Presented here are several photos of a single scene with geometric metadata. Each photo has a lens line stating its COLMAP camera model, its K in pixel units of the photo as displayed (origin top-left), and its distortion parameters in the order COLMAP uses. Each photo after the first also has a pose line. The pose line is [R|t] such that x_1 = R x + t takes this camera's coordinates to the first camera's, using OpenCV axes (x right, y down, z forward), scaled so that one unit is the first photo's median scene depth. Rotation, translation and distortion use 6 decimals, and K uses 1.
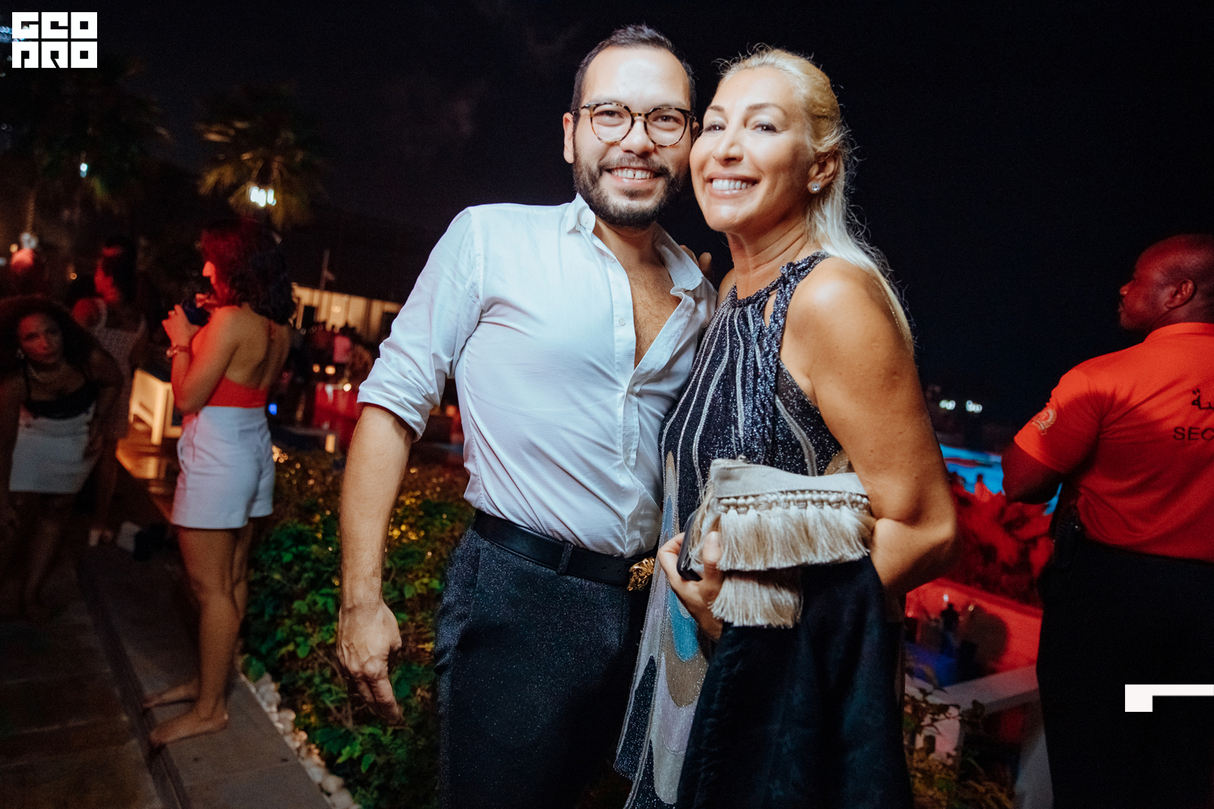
lens RADIAL K [[810.7, 0, 606.2], [0, 810.7, 373.3], [0, 0, 1]] dist [0.032854, -0.000586]
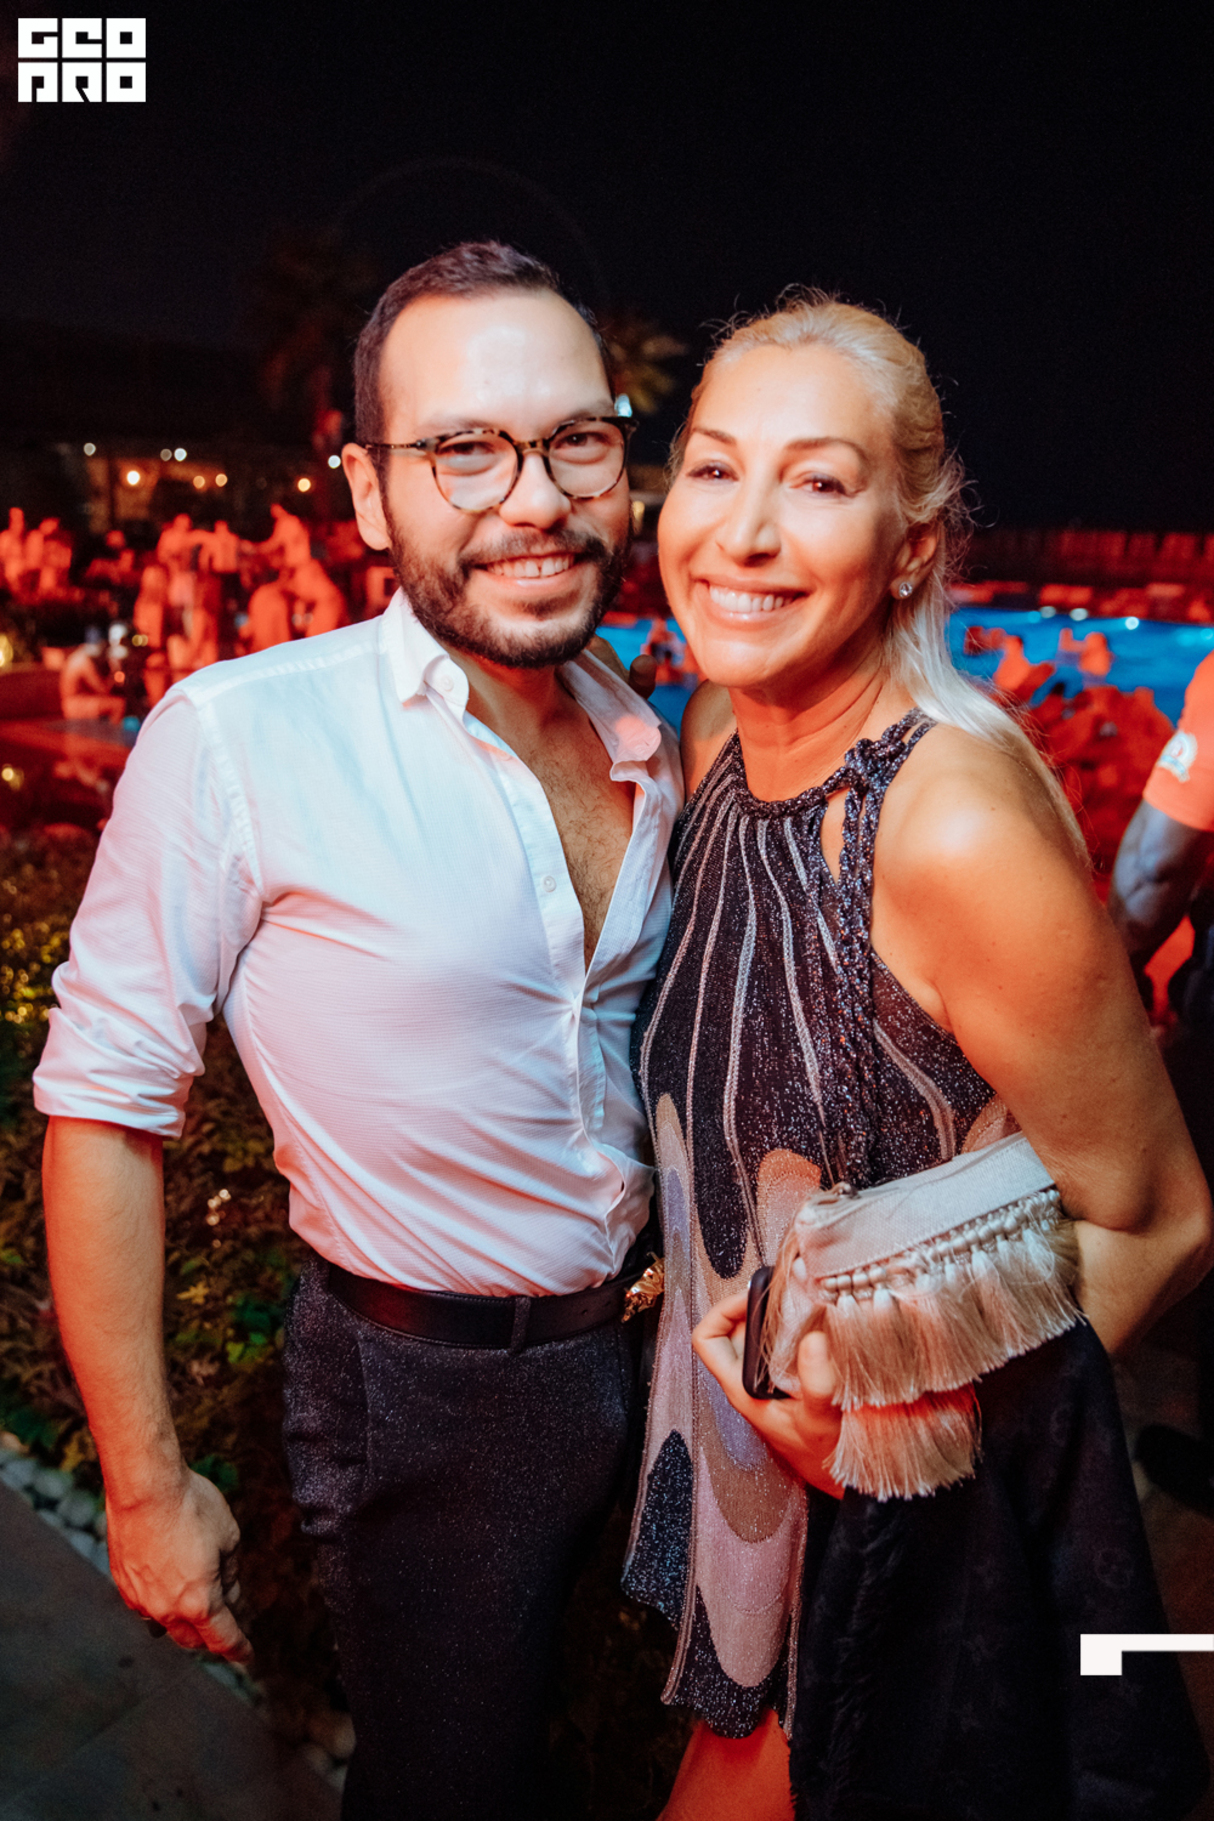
lens RADIAL K [[1216.0, 0, 607.0], [0, 1216.0, 910.5], [0, 0, 1]] dist [0.032854, -0.000586]
pose [[0.972628, -0.165235, 0.163379, -0.076805], [0.115875, 0.954335, 0.275349, -0.267973], [-0.201416, -0.248880, 0.947360, 0.276216]]
